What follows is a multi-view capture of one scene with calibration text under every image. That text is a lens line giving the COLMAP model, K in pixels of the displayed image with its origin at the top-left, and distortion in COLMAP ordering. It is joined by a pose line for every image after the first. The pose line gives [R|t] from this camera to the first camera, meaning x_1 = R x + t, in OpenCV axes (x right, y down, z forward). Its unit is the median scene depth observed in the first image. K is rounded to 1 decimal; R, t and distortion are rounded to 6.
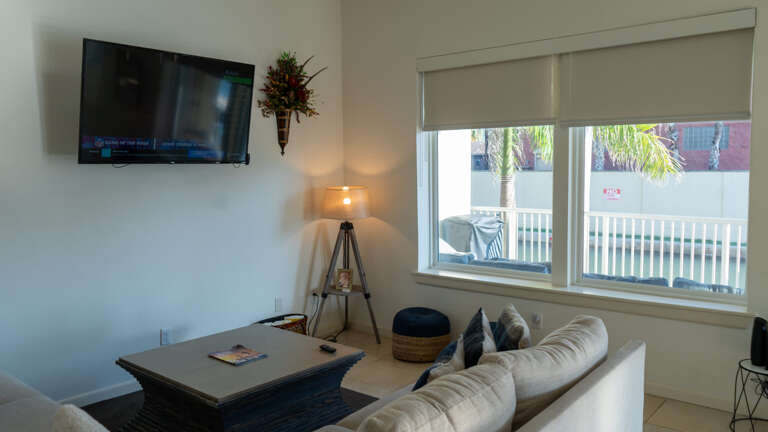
lens RADIAL K [[613.7, 0, 384.0], [0, 613.7, 216.0], [0, 0, 1]] dist [-0.000125, 0.001858]
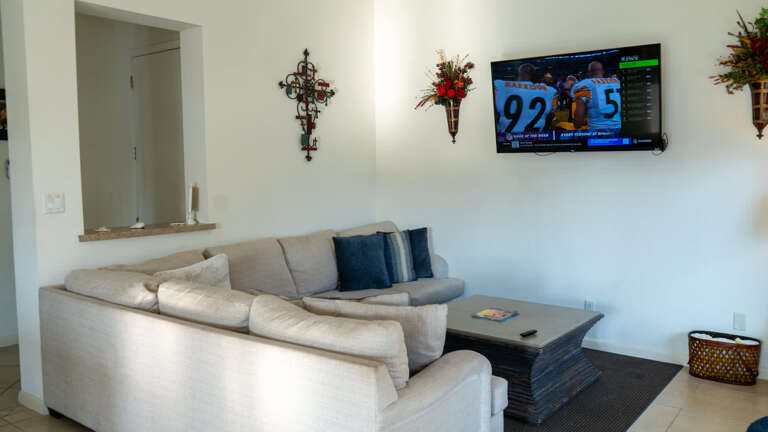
lens RADIAL K [[618.2, 0, 393.9], [0, 618.2, 215.6], [0, 0, 1]] dist [-0.002696, 0.001265]
pose [[0.054171, 0.086046, -0.994817, 0.633093], [-0.076007, 0.993745, 0.081814, -0.029799], [0.995635, 0.071181, 0.060373, 0.498633]]
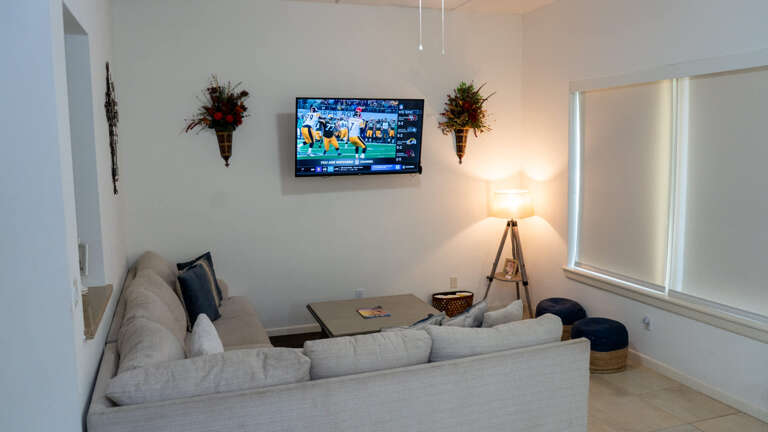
lens RADIAL K [[613.7, 0, 384.0], [0, 613.7, 216.0], [0, 0, 1]] dist [-0.000125, 0.001858]
pose [[0.855719, 0.054996, -0.514510, 0.361117], [-0.034825, 0.998202, 0.048778, -0.050877], [0.516268, -0.023823, 0.856096, -0.157851]]
